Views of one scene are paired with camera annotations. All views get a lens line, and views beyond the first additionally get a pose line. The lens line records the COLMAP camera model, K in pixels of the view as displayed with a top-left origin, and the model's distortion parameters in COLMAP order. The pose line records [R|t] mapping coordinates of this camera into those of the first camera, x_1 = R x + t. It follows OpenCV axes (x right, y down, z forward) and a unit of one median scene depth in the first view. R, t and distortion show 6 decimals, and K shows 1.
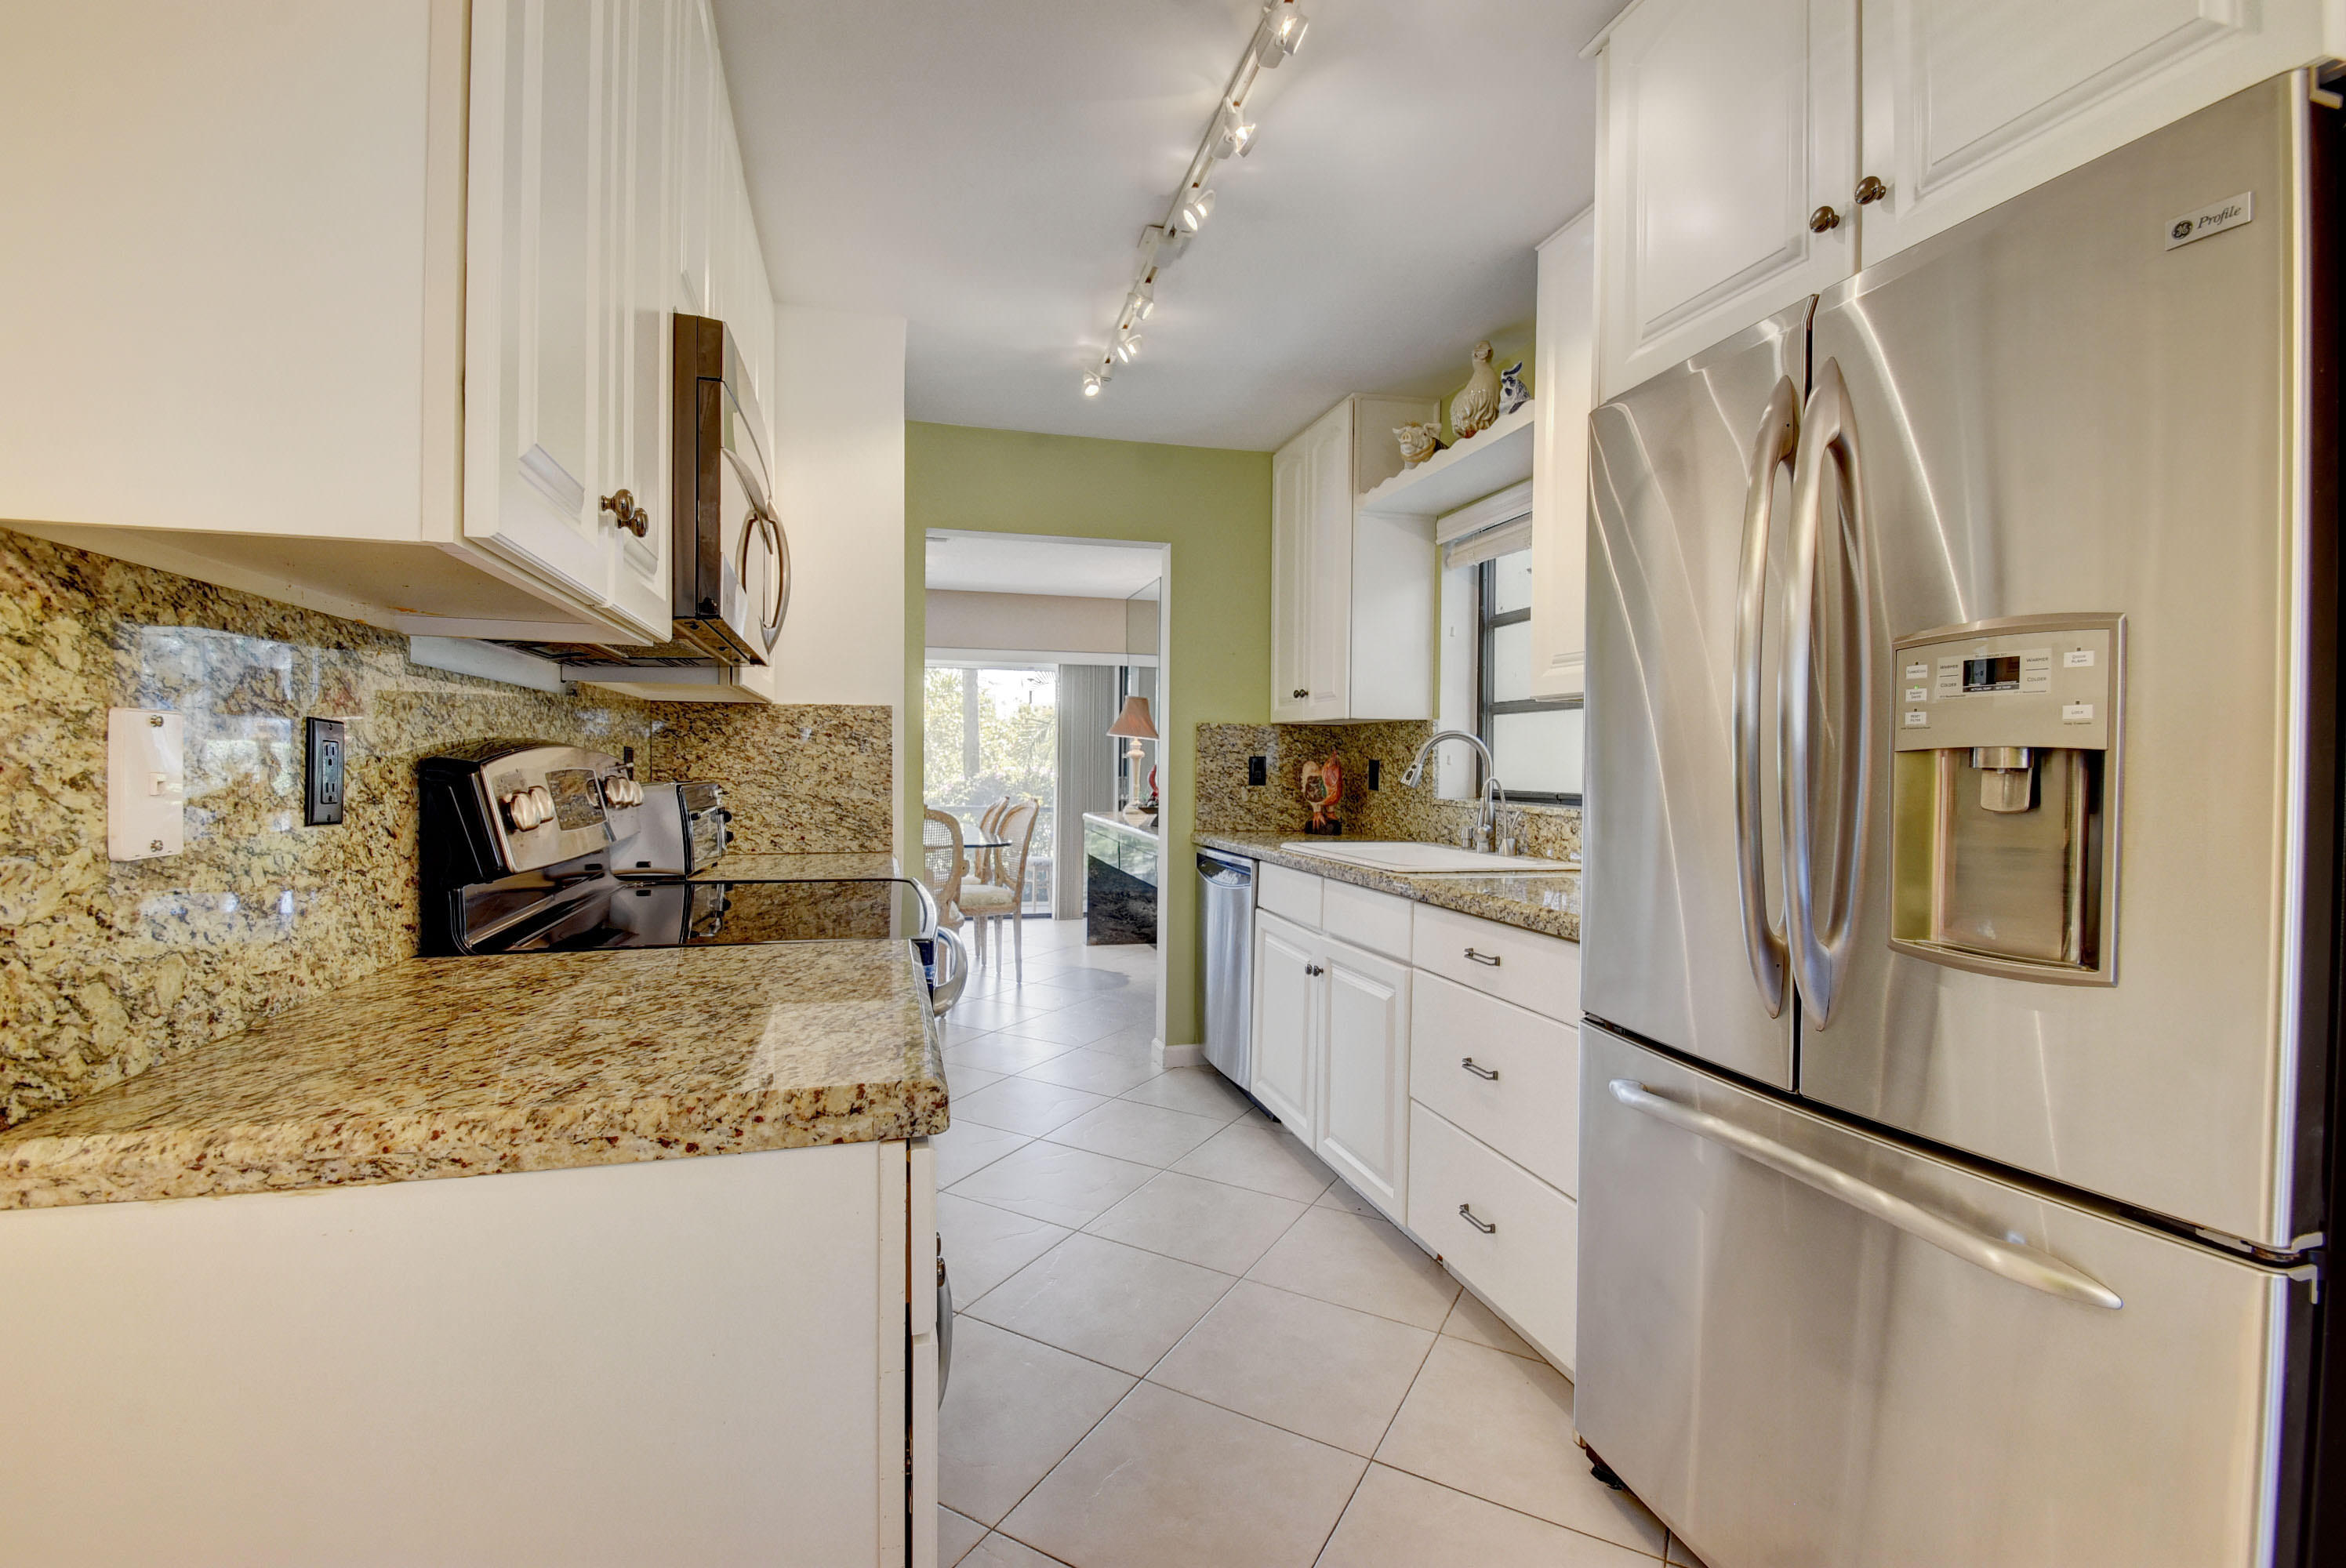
lens RADIAL K [[1029.4, 0, 1159.0], [0, 1029.4, 770.7], [0, 0, 1]] dist [0.004616, -0.011741]
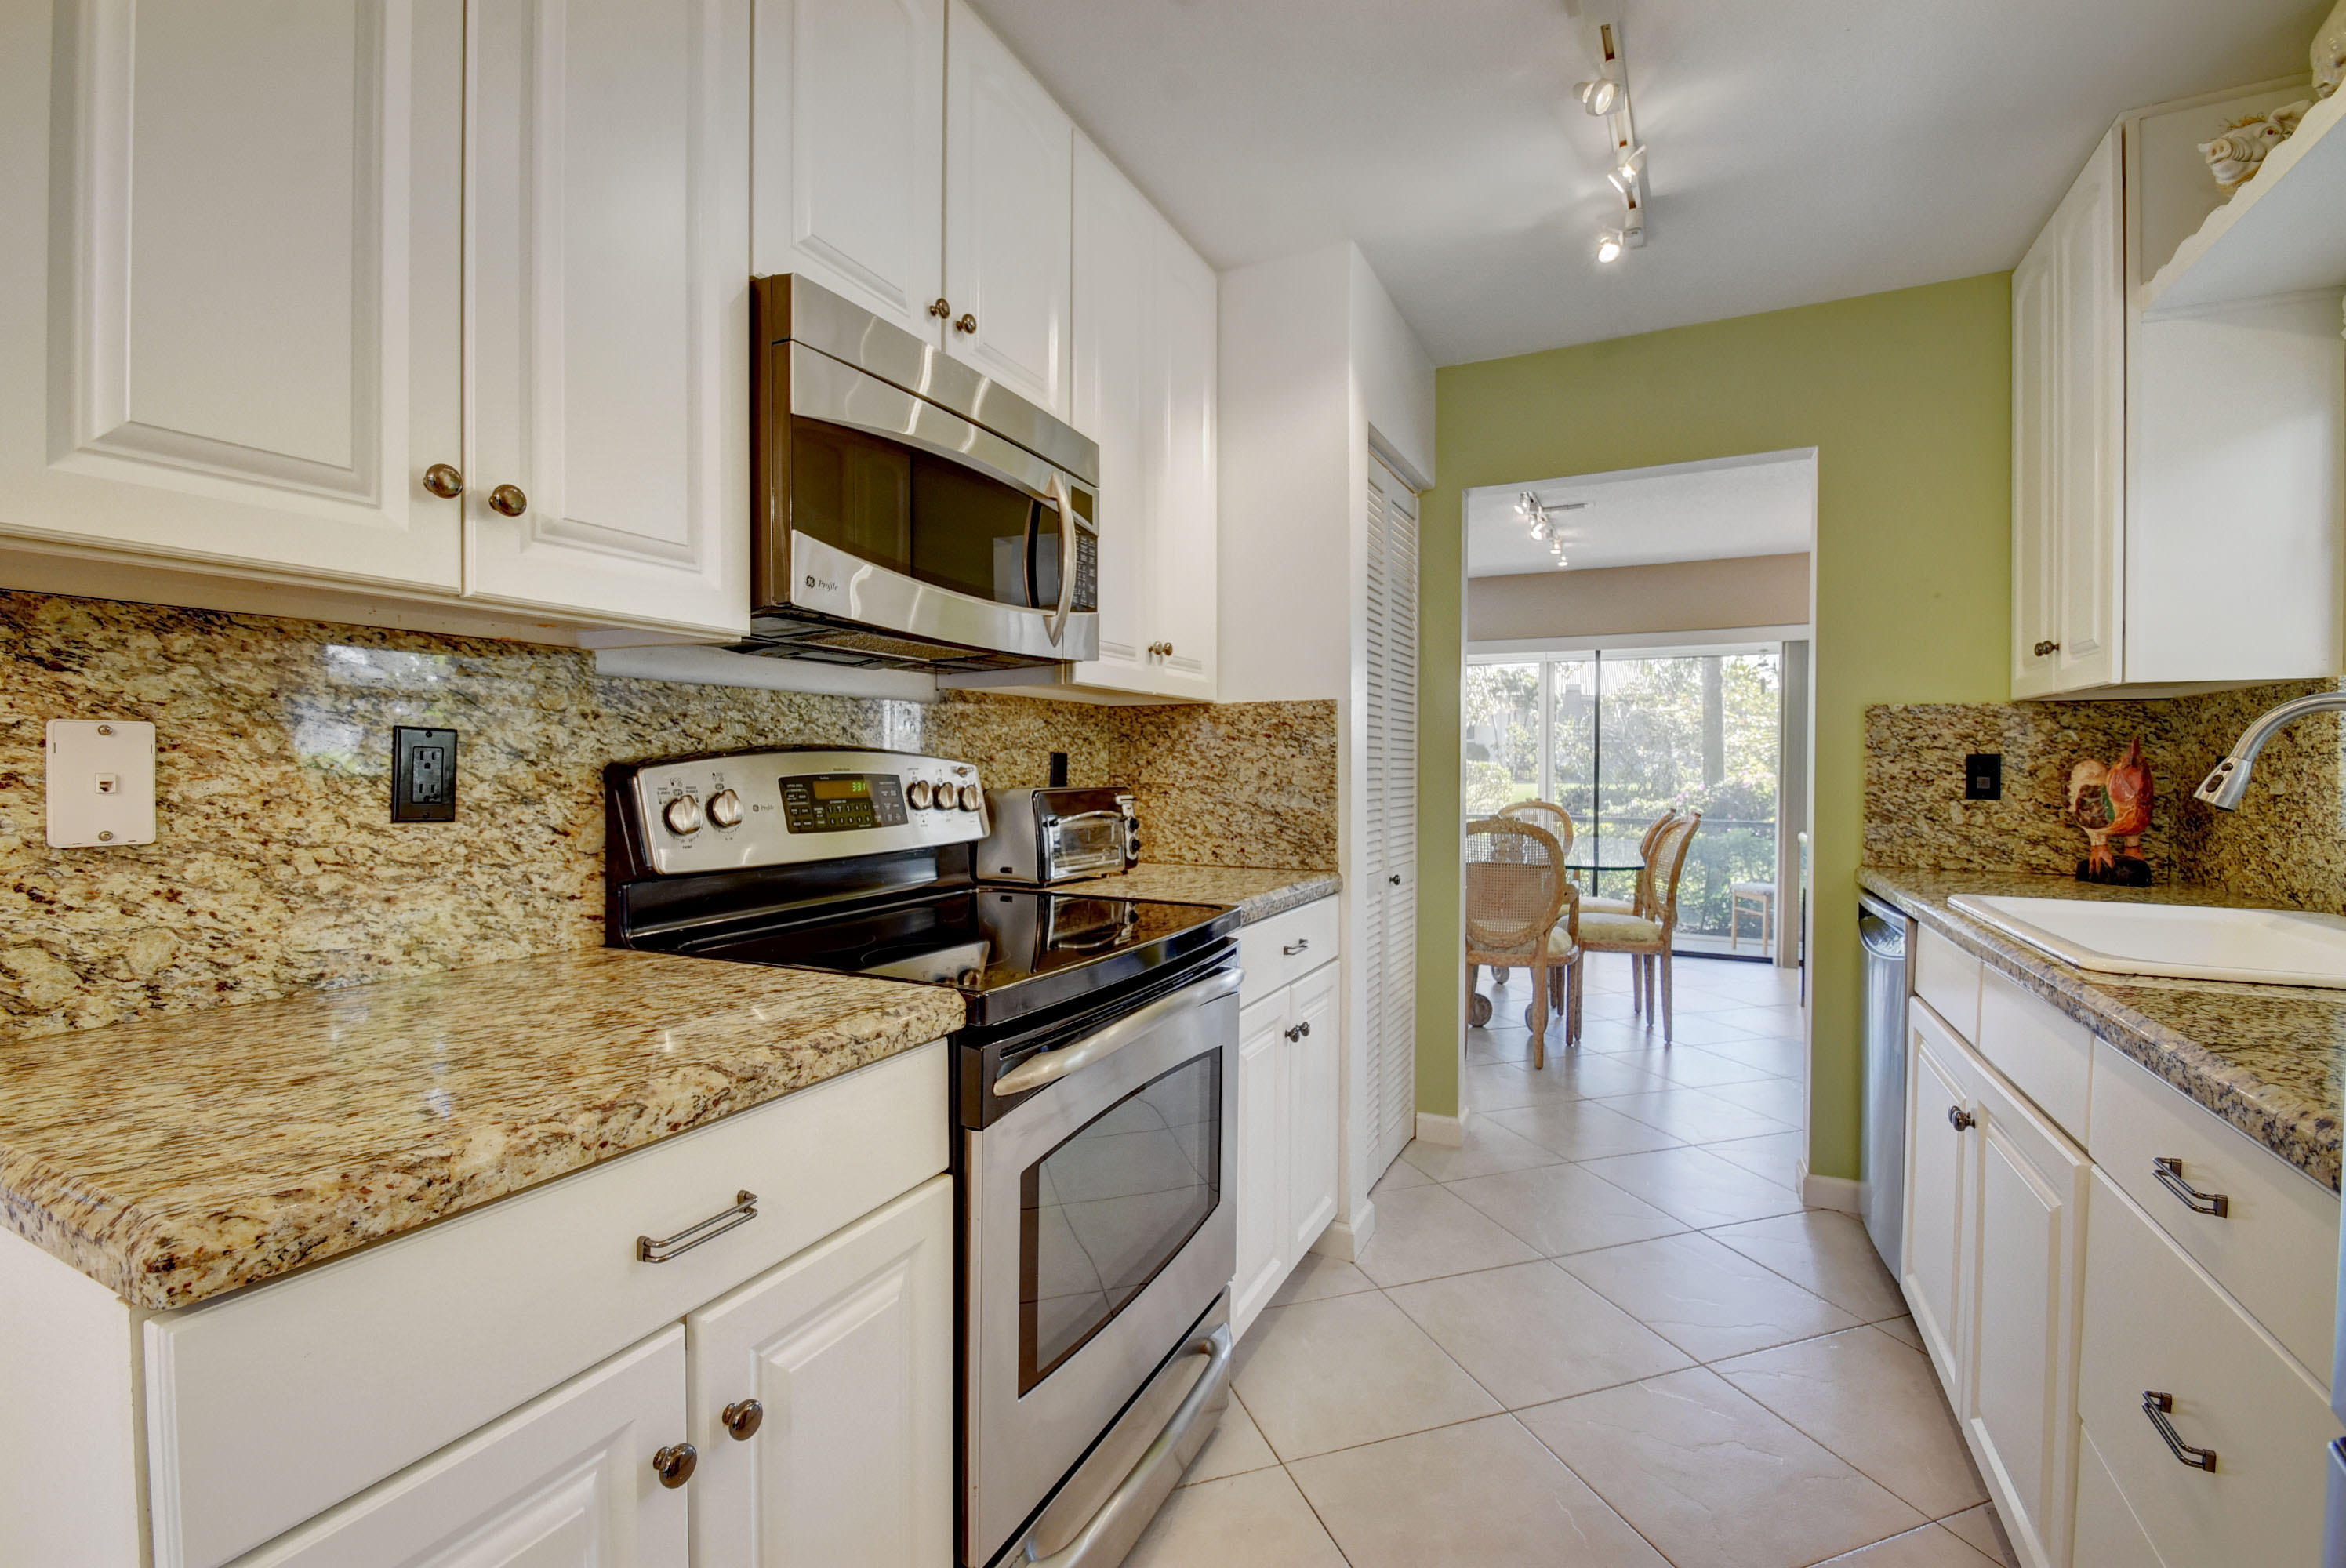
lens RADIAL K [[1029.4, 0, 1158.5], [0, 1029.4, 776.1], [0, 0, 1]] dist [0.004616, -0.011741]
pose [[0.741575, -0.001085, -0.670869, 0.208986], [-0.000187, 0.999998, -0.001825, 0.001845], [0.670870, 0.001479, 0.741573, 0.277430]]
